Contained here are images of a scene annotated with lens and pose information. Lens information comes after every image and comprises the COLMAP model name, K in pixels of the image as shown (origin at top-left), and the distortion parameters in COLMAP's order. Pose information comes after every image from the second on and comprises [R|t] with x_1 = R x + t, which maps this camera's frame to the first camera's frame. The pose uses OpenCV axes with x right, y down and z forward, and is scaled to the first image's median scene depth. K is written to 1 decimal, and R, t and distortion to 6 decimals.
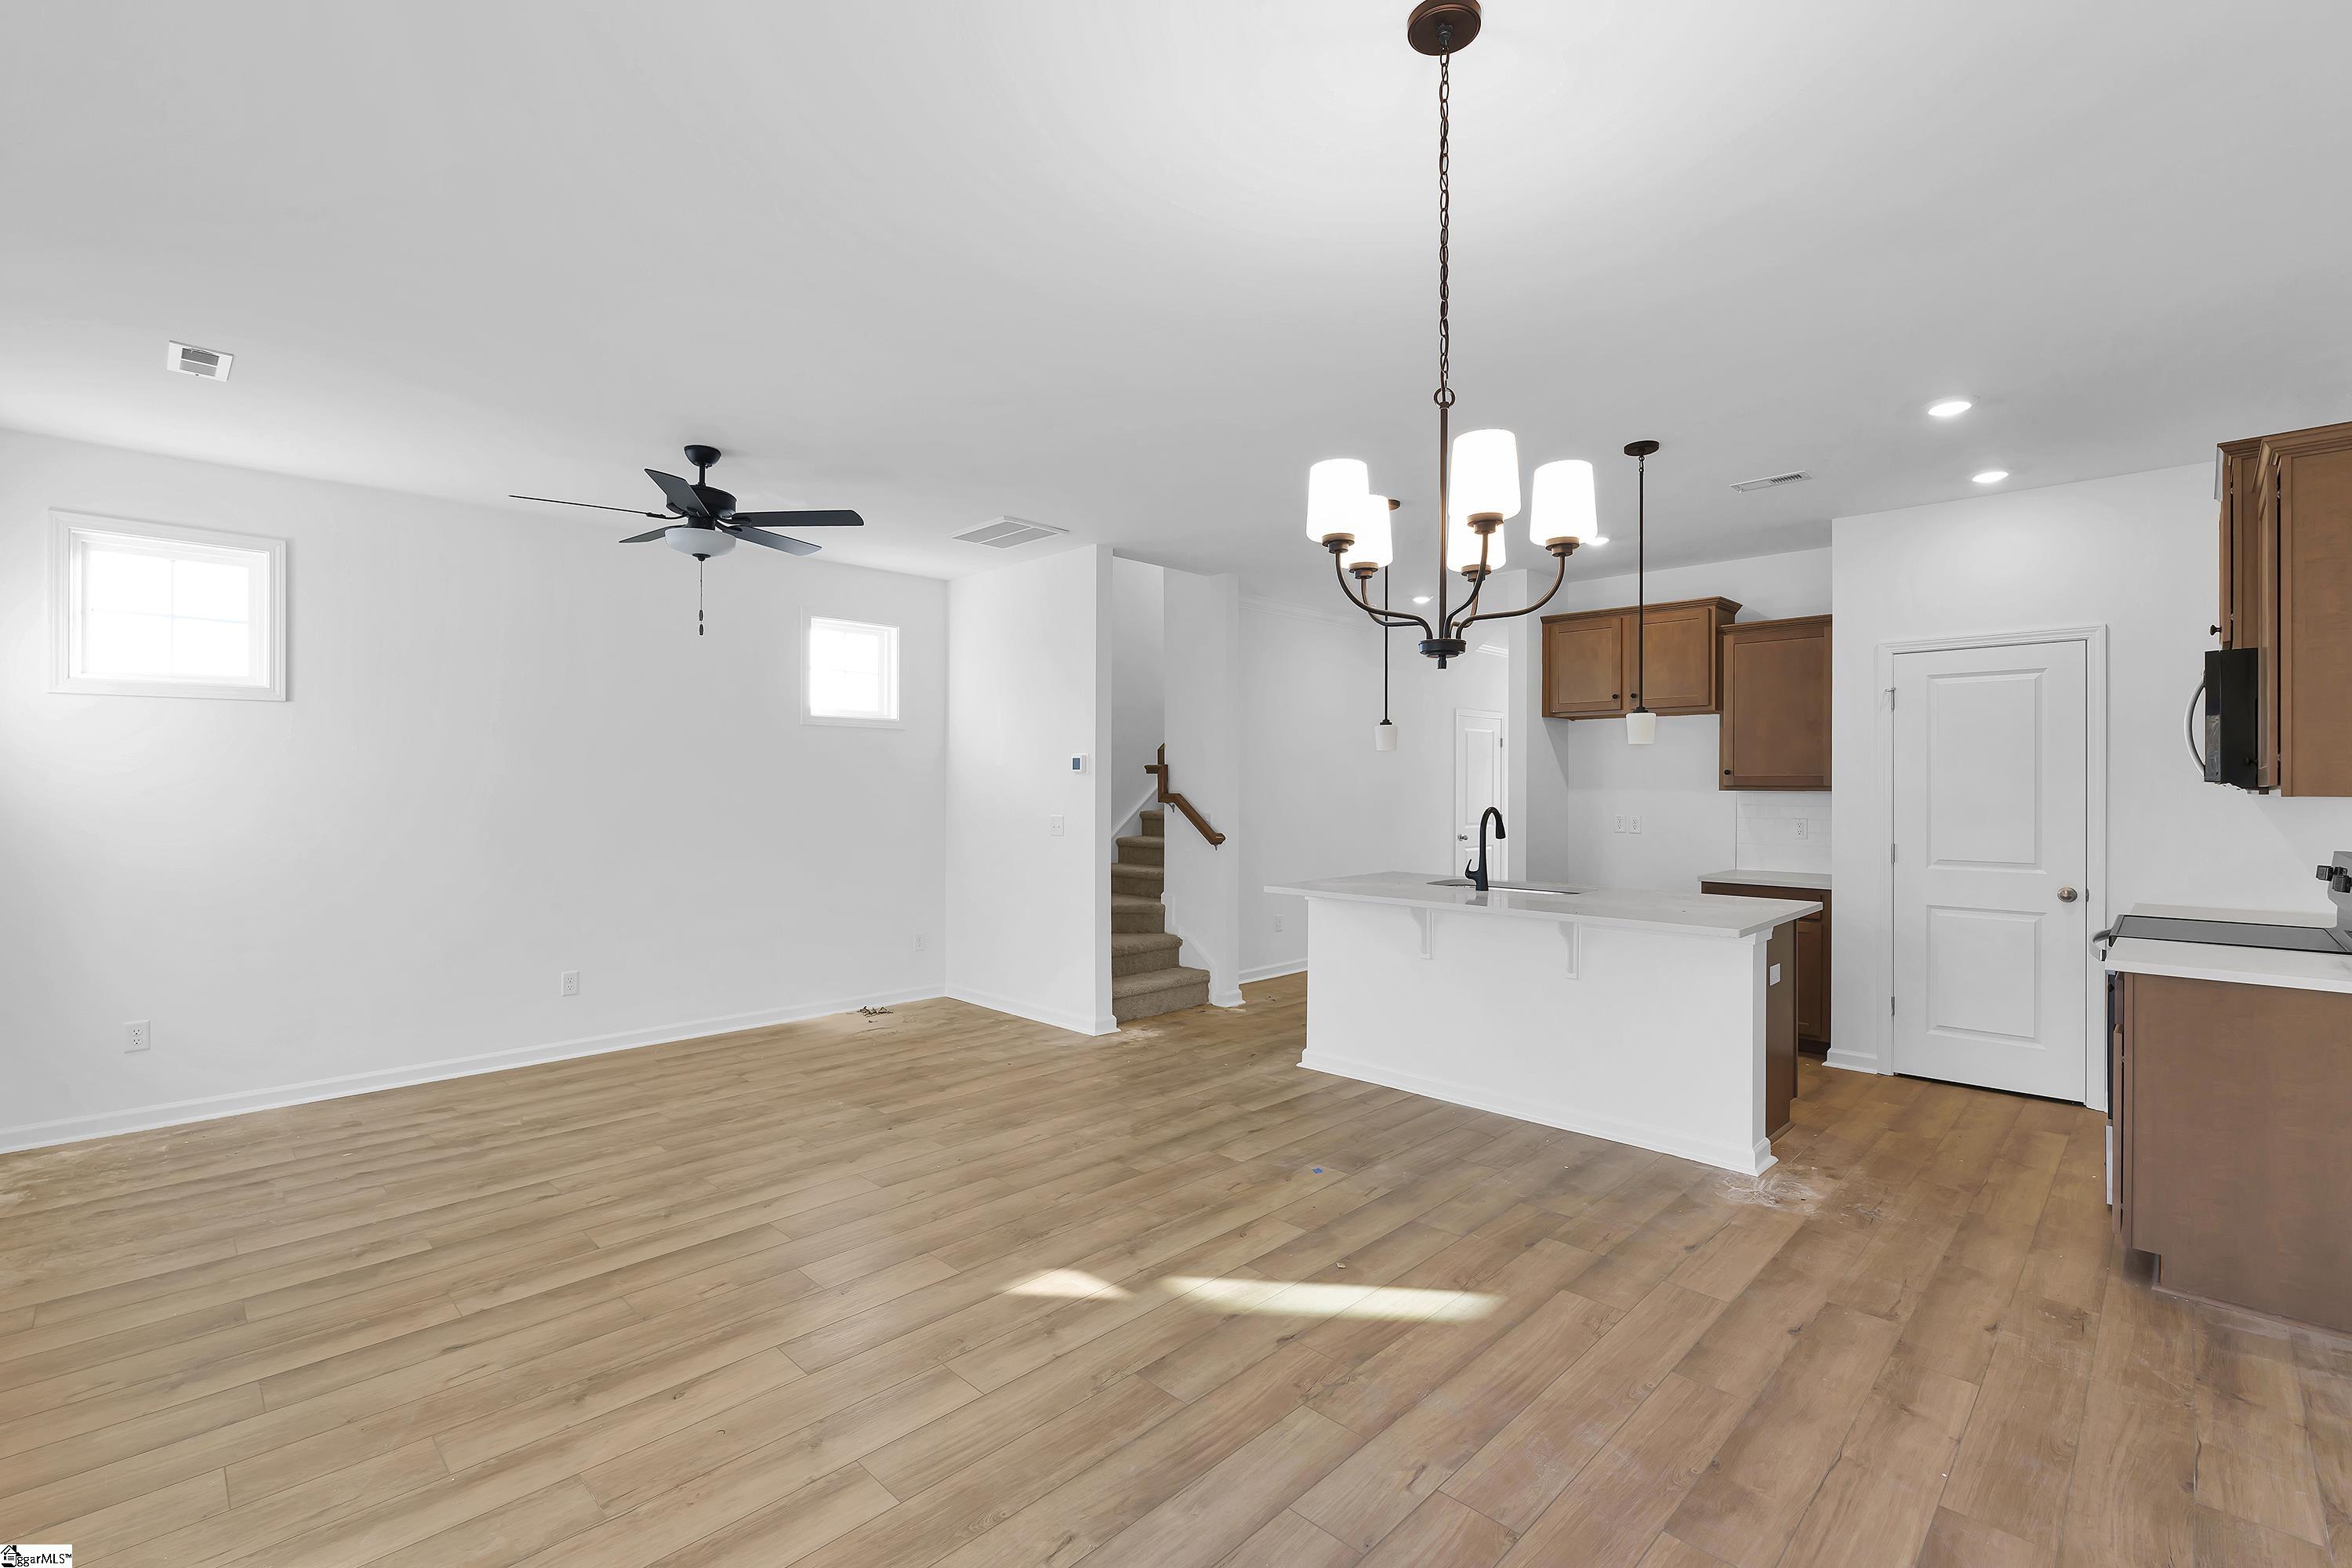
lens RADIAL K [[1042.4, 0, 1156.9], [0, 1042.4, 788.1], [0, 0, 1]] dist [-0.004542, -0.000787]
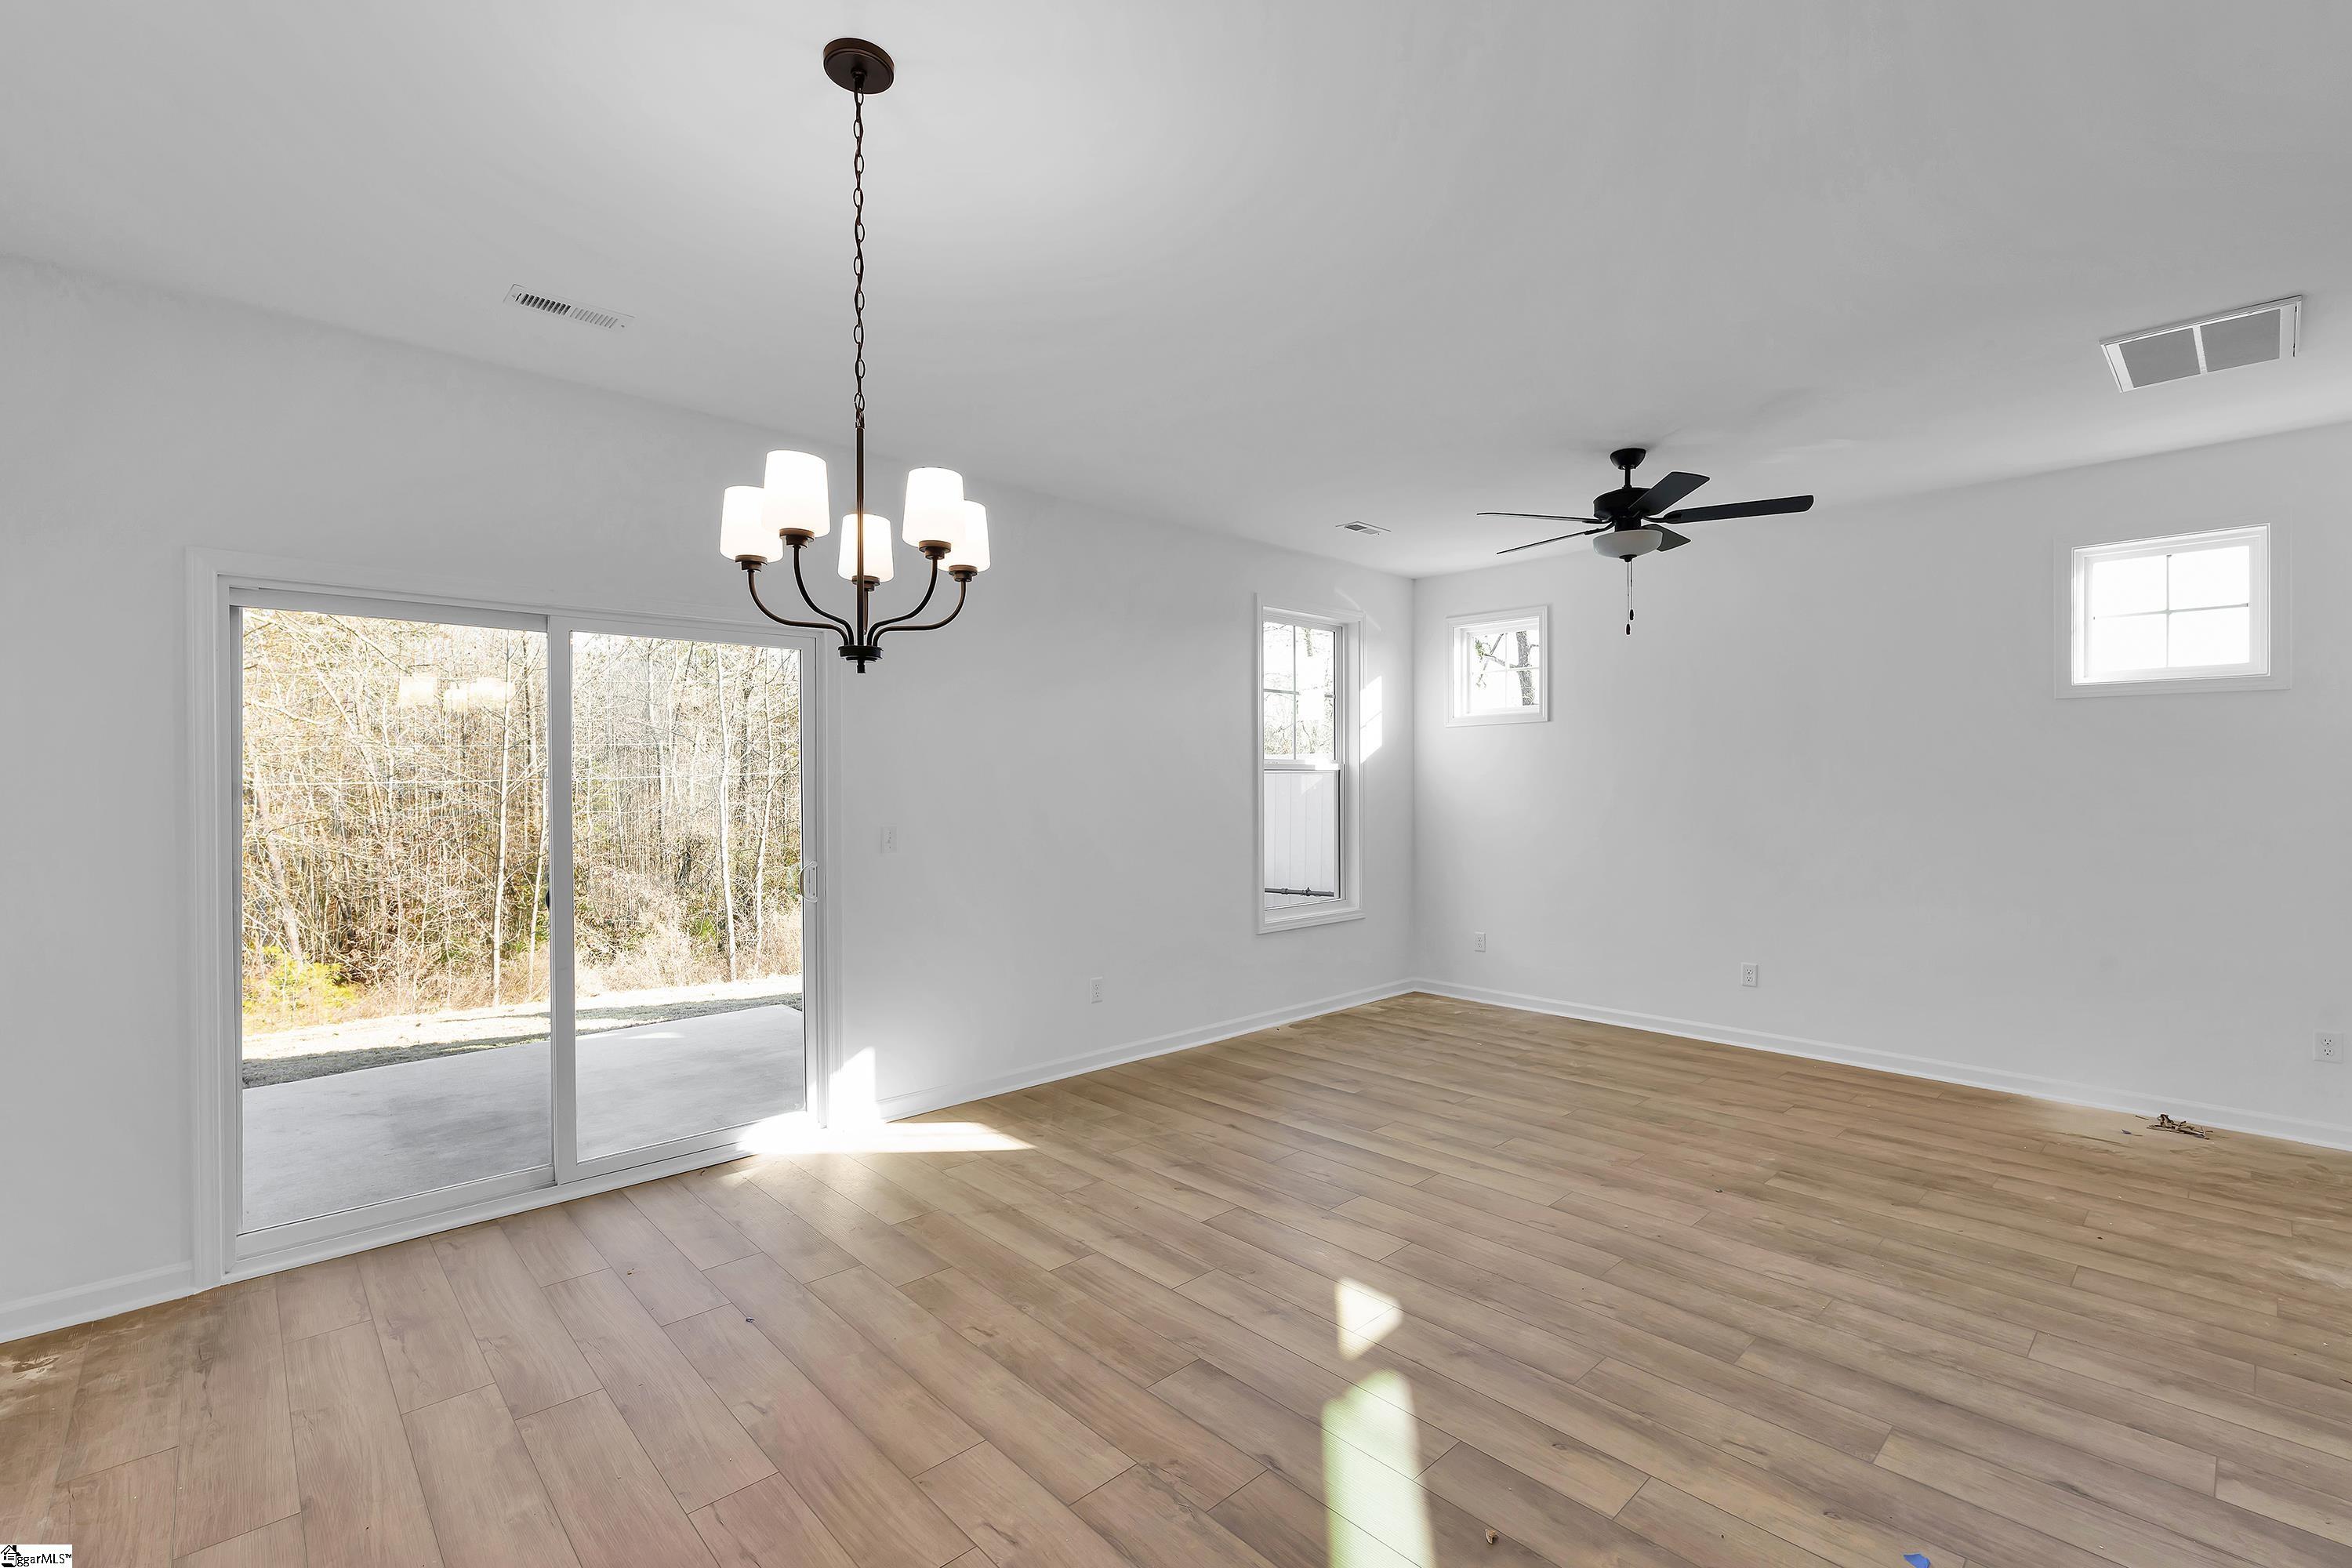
lens RADIAL K [[1018.6, 0, 1189.0], [0, 1018.6, 786.6], [0, 0, 1]] dist [-0.005667, -0.000163]
pose [[-0.018460, 0.004033, -0.999821, 0.661499], [-0.001394, 0.999991, 0.004060, -0.002289], [0.999829, 0.001468, -0.018454, 0.683861]]
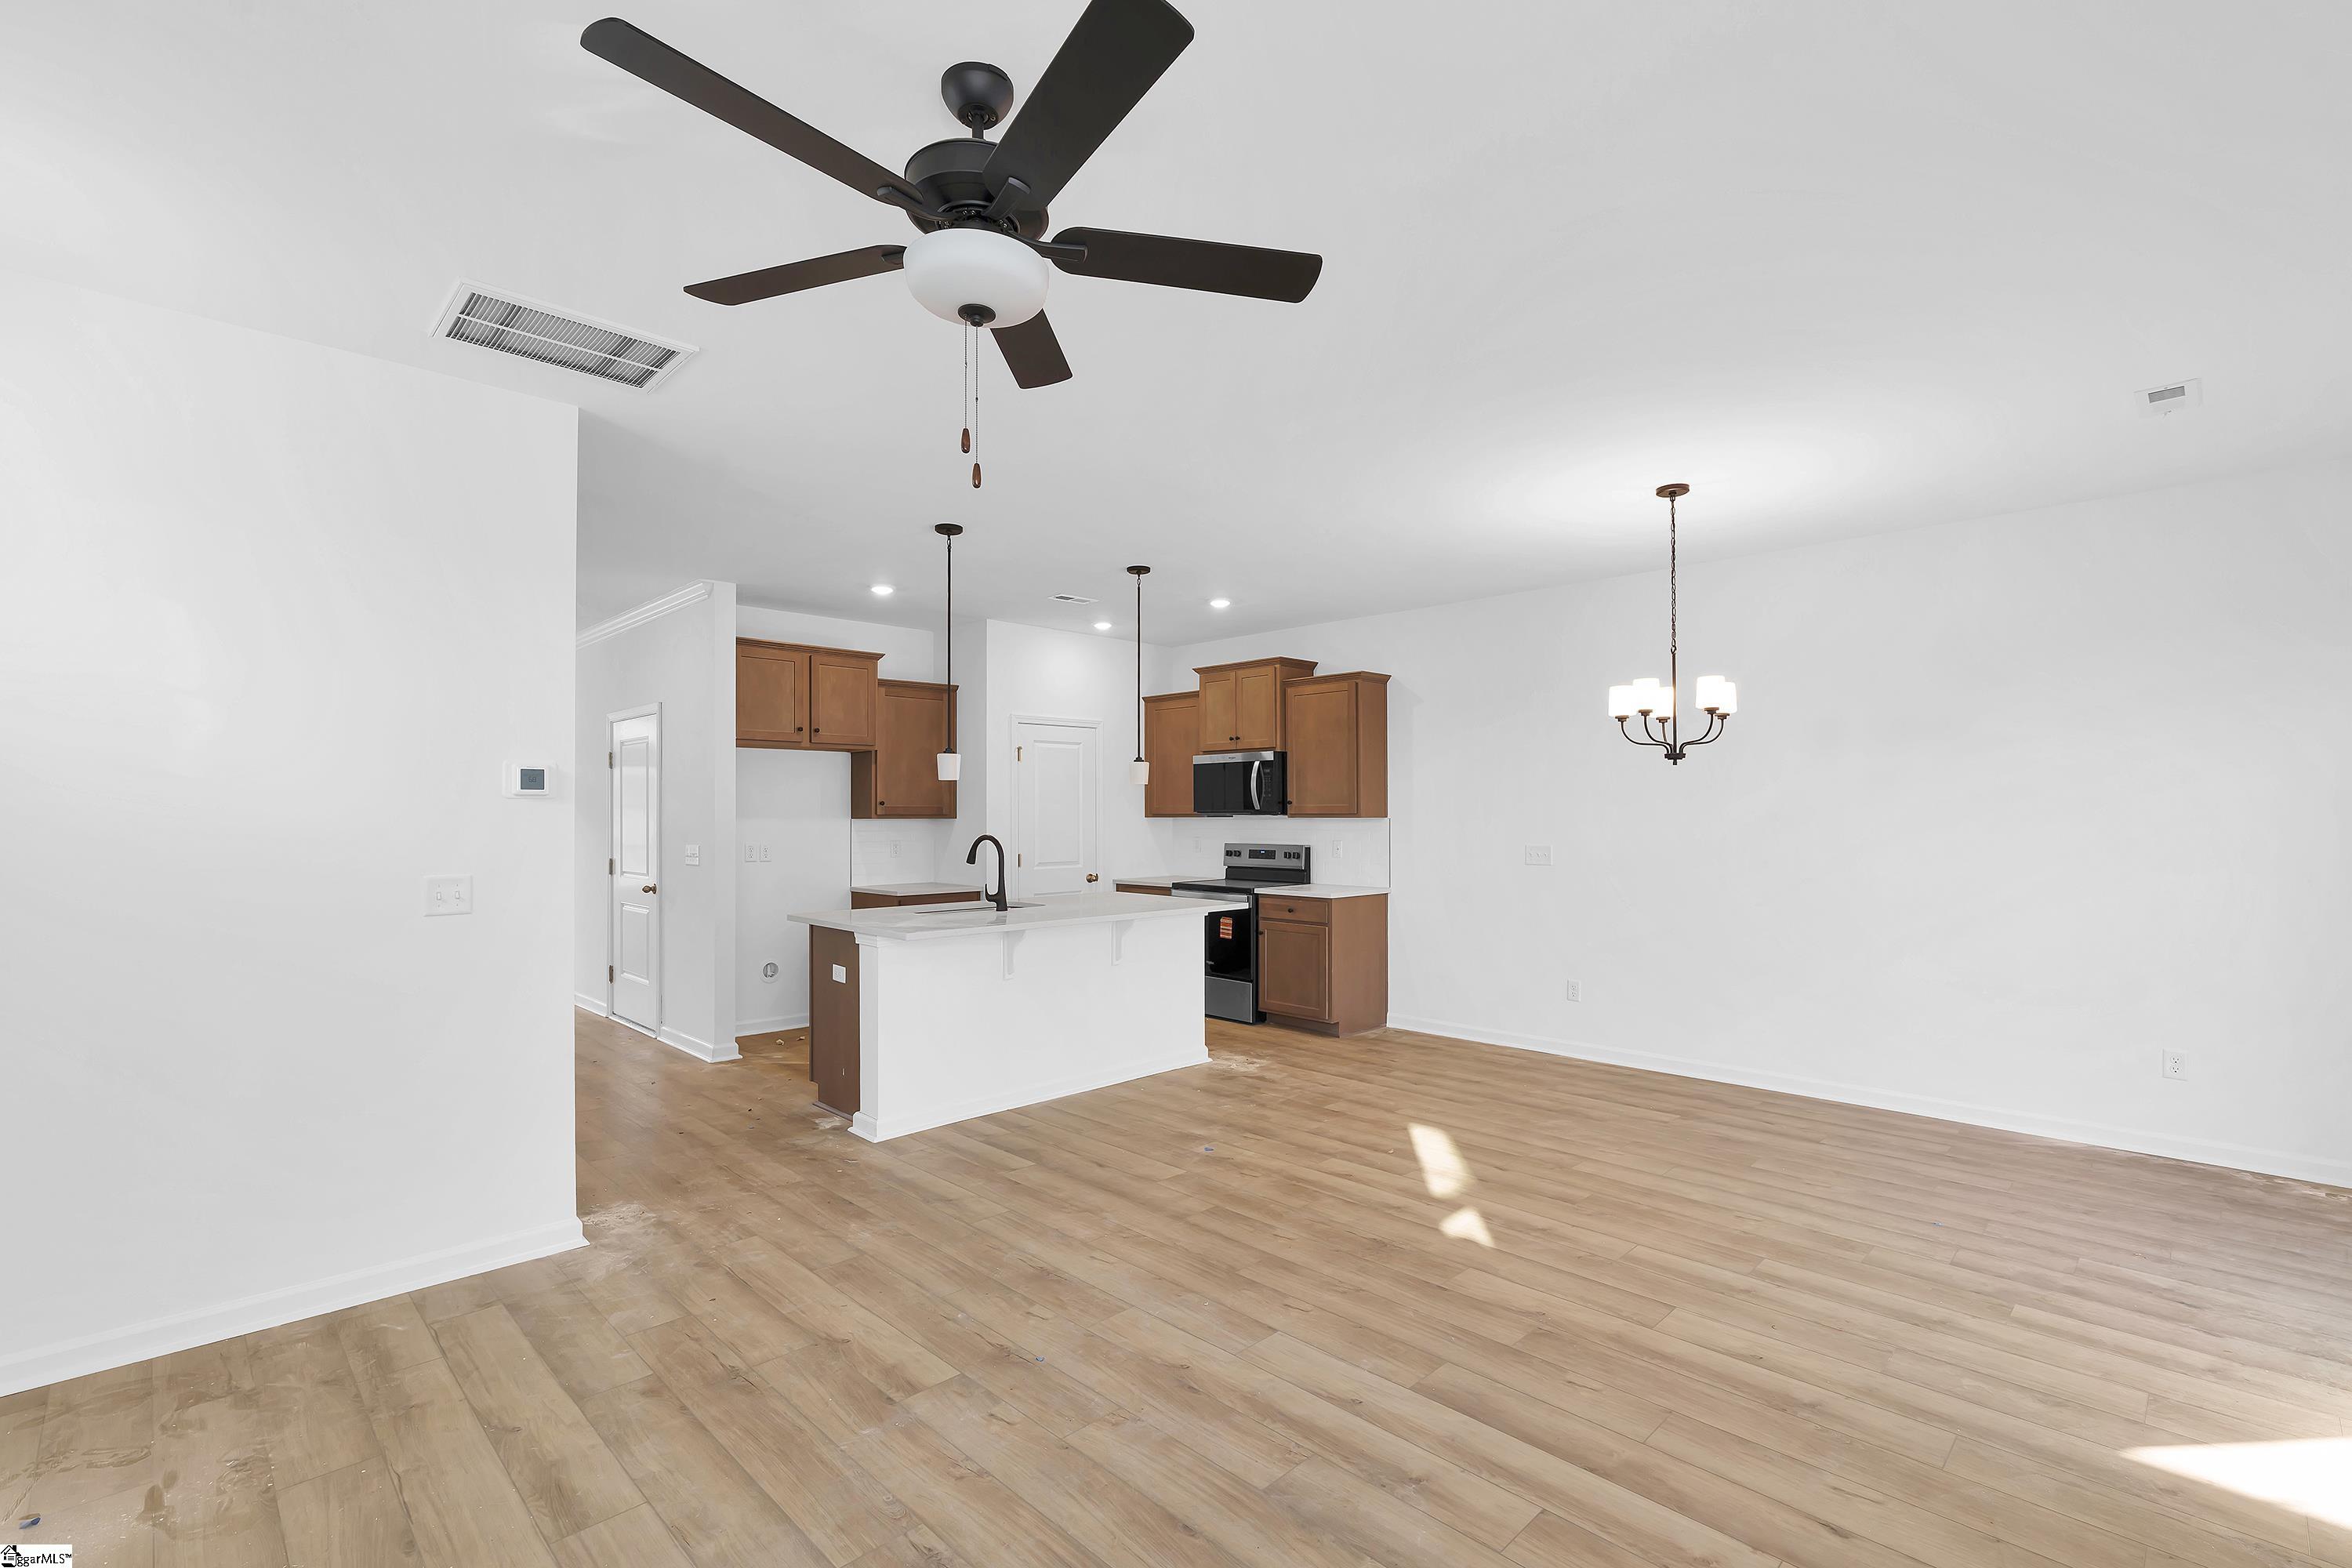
lens RADIAL K [[1053.3, 0, 1198.8], [0, 1053.3, 810.0], [0, 0, 1]] dist [-0.003306, -0.000602]
pose [[-0.012468, 0.001753, 0.999921, -1.043517], [0.005262, 0.999985, -0.001687, -0.005345], [-0.999908, 0.005240, -0.012477, 1.059395]]
